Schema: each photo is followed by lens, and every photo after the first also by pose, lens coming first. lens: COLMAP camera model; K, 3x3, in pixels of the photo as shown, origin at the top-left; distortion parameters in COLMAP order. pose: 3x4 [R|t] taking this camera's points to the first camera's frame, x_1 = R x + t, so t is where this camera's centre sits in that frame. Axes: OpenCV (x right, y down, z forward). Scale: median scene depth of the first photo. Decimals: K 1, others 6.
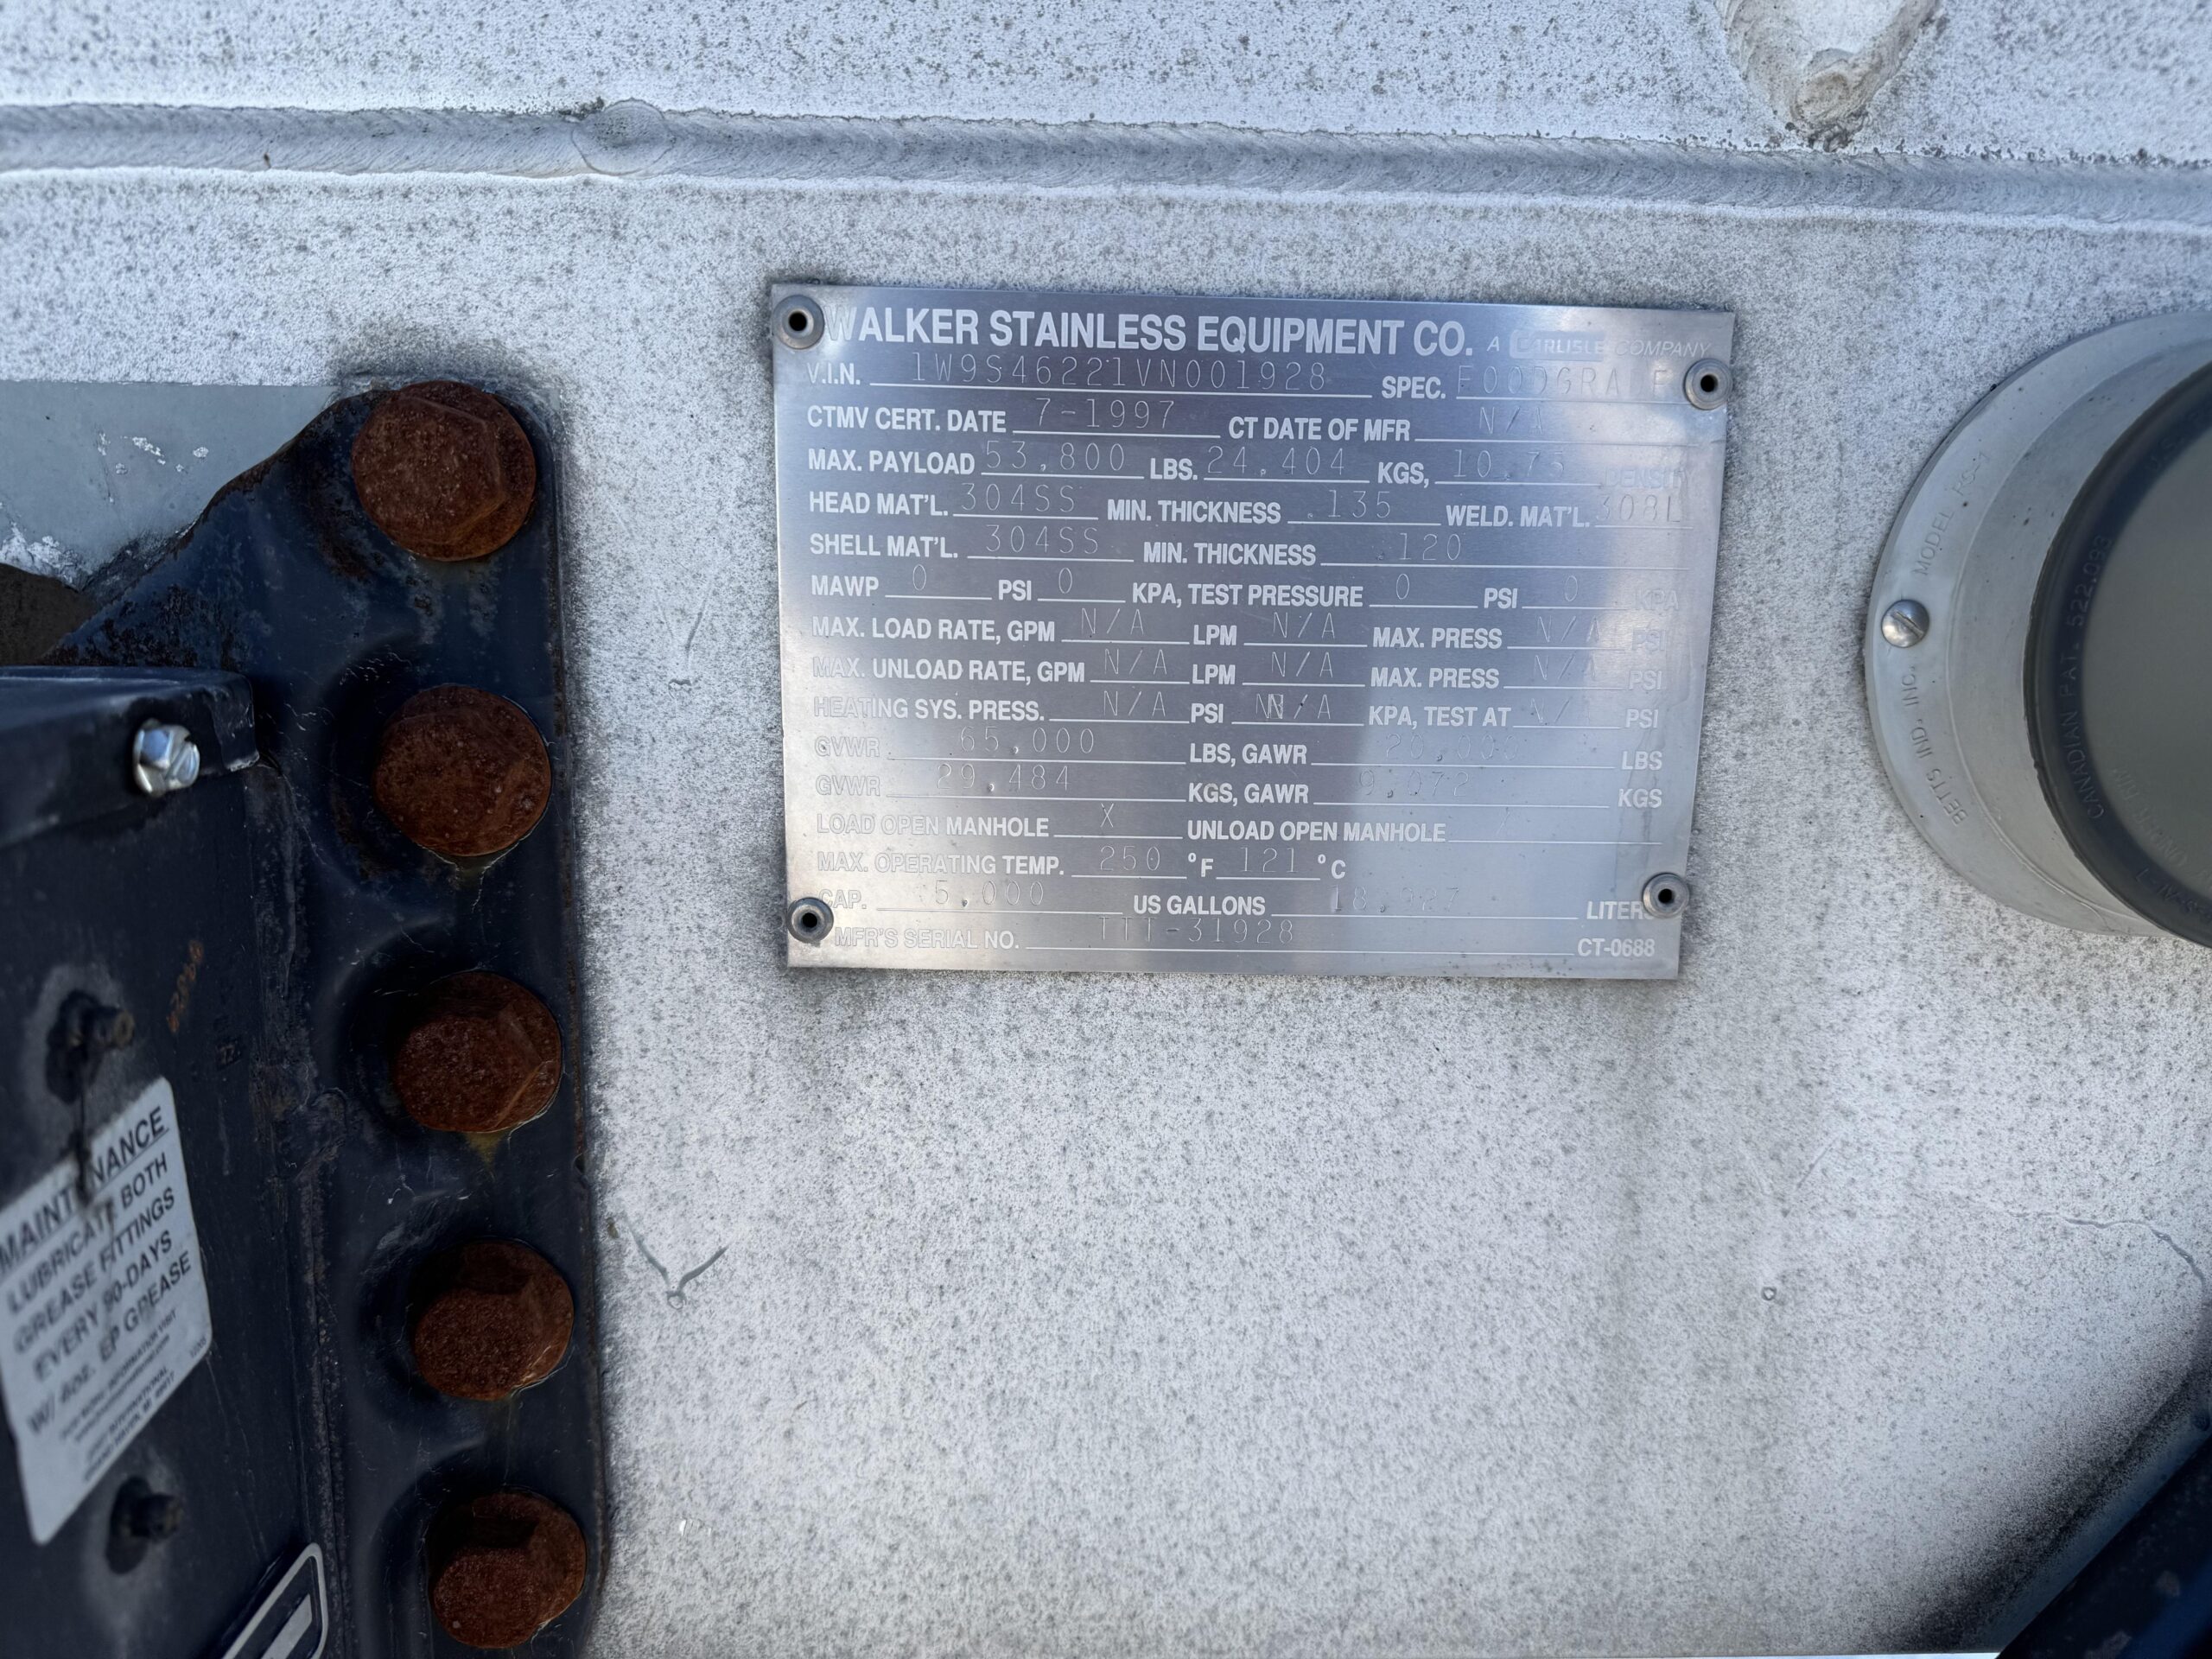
lens RADIAL K [[1555.3, 0, 1089.3], [0, 1555.3, 829.1], [0, 0, 1]] dist [0.038593, -0.051858]
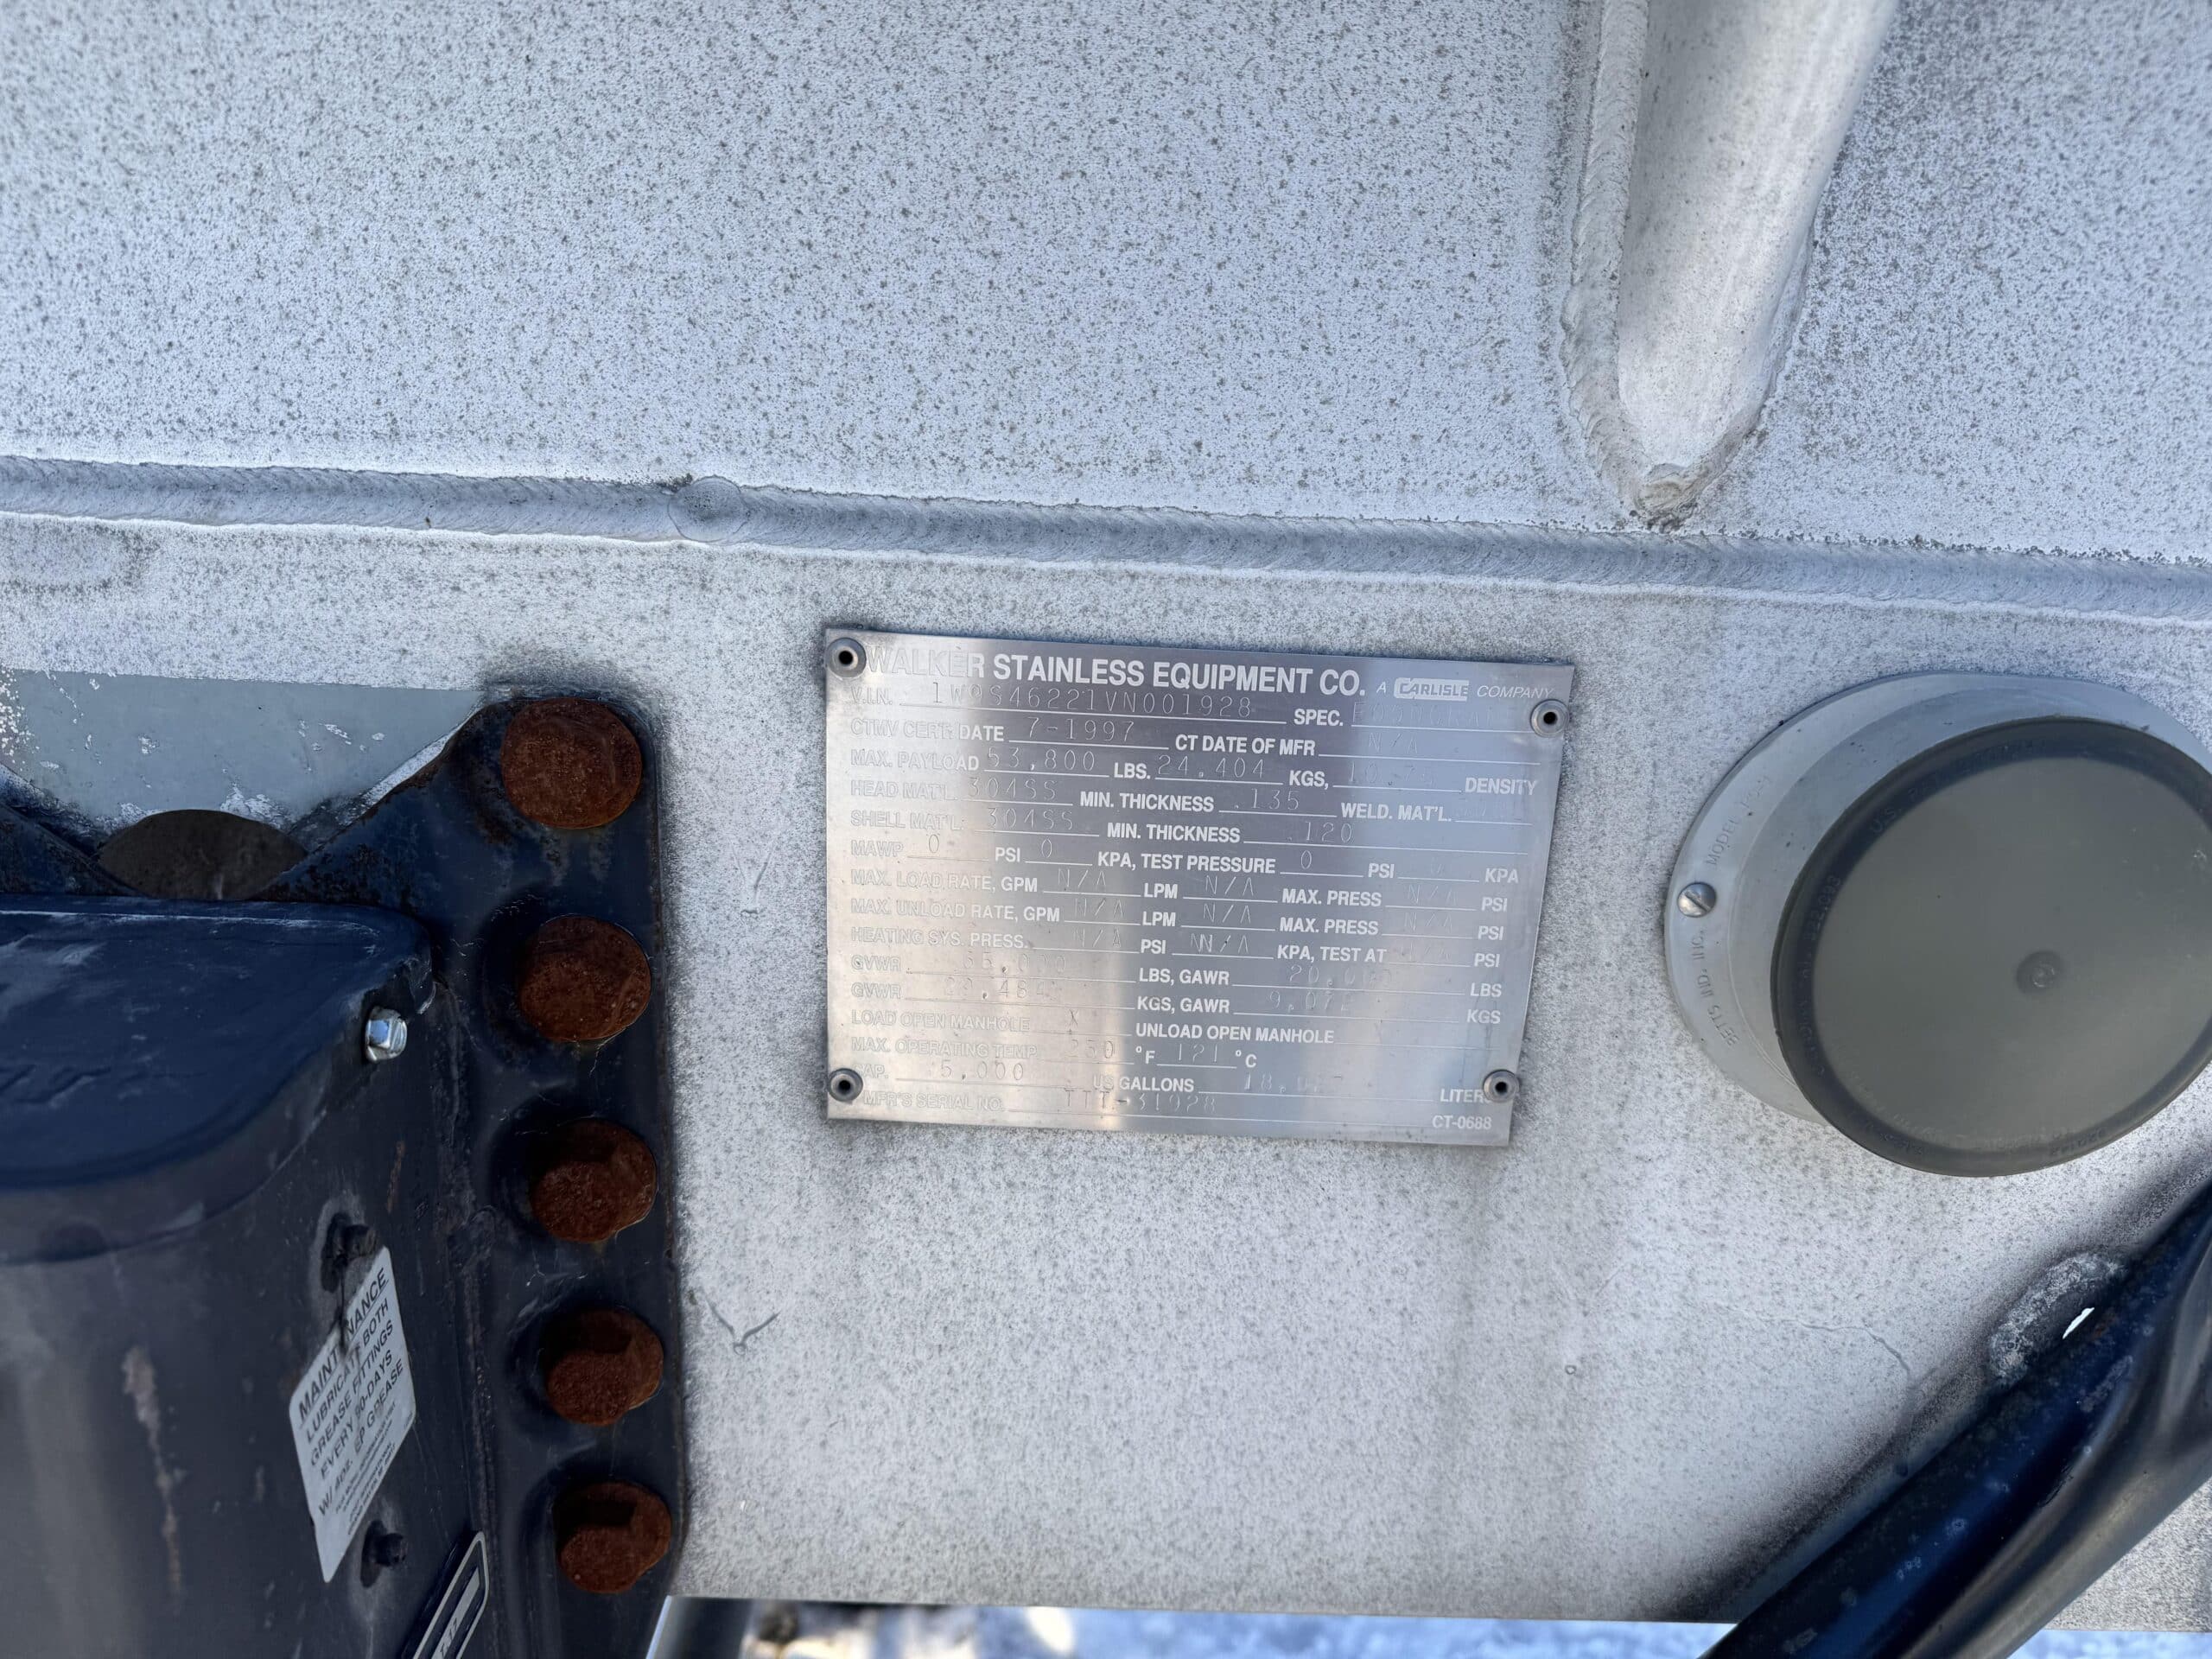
lens RADIAL K [[1555.3, 0, 1109.2], [0, 1555.3, 853.0], [0, 0, 1]] dist [0.038593, -0.051858]
pose [[0.999331, 0.036193, -0.005192, 0.042704], [-0.035240, 0.991255, 0.127170, -0.312836], [0.009749, -0.126902, 0.991867, -0.272527]]
